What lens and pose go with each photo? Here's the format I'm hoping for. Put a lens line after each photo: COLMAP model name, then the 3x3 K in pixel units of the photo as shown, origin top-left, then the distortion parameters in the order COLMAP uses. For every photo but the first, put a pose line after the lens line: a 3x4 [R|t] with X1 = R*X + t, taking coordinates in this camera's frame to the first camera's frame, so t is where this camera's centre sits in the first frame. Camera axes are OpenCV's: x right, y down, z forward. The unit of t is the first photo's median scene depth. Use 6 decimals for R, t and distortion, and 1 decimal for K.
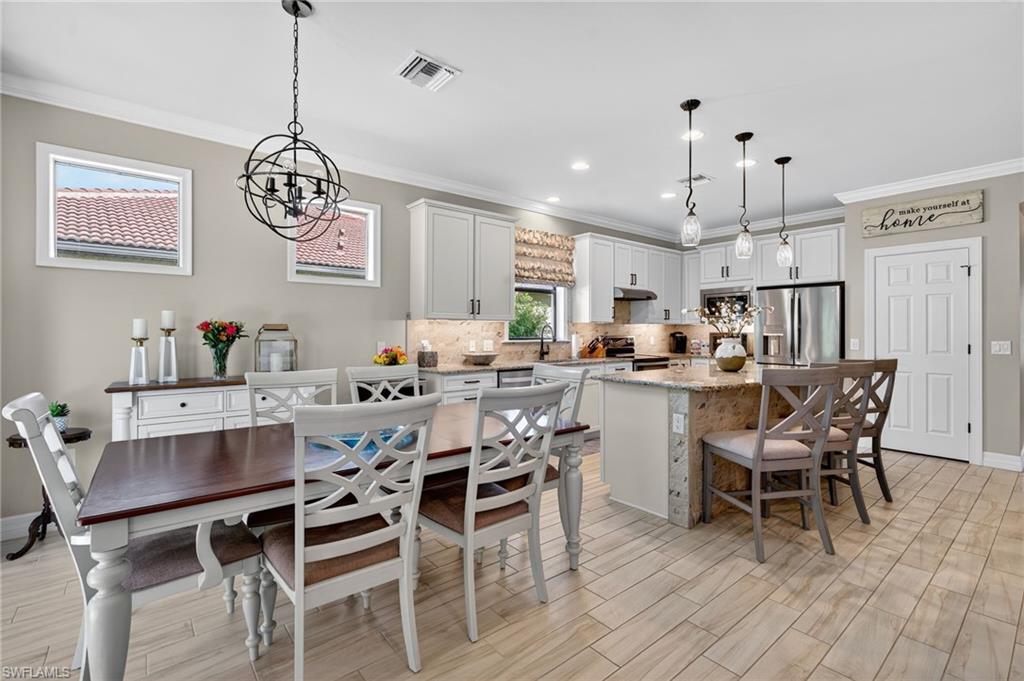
lens RADIAL K [[465.3, 0, 516.4], [0, 465.3, 329.6], [0, 0, 1]] dist [0.005345, -0.000323]
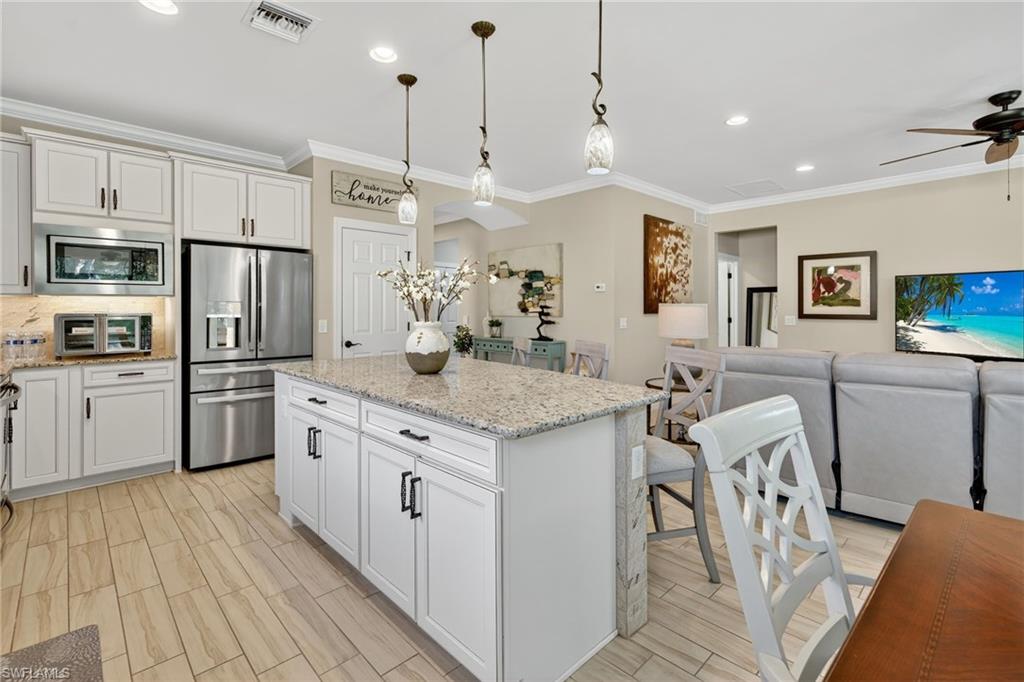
lens RADIAL K [[465.3, 0, 533.3], [0, 465.3, 304.9], [0, 0, 1]] dist [0.005345, -0.000323]
pose [[-0.088644, 0.010597, 0.996007, -0.140701], [-0.000381, 0.999943, -0.010673, 0.001743], [-0.996063, -0.001325, -0.088635, 0.674182]]
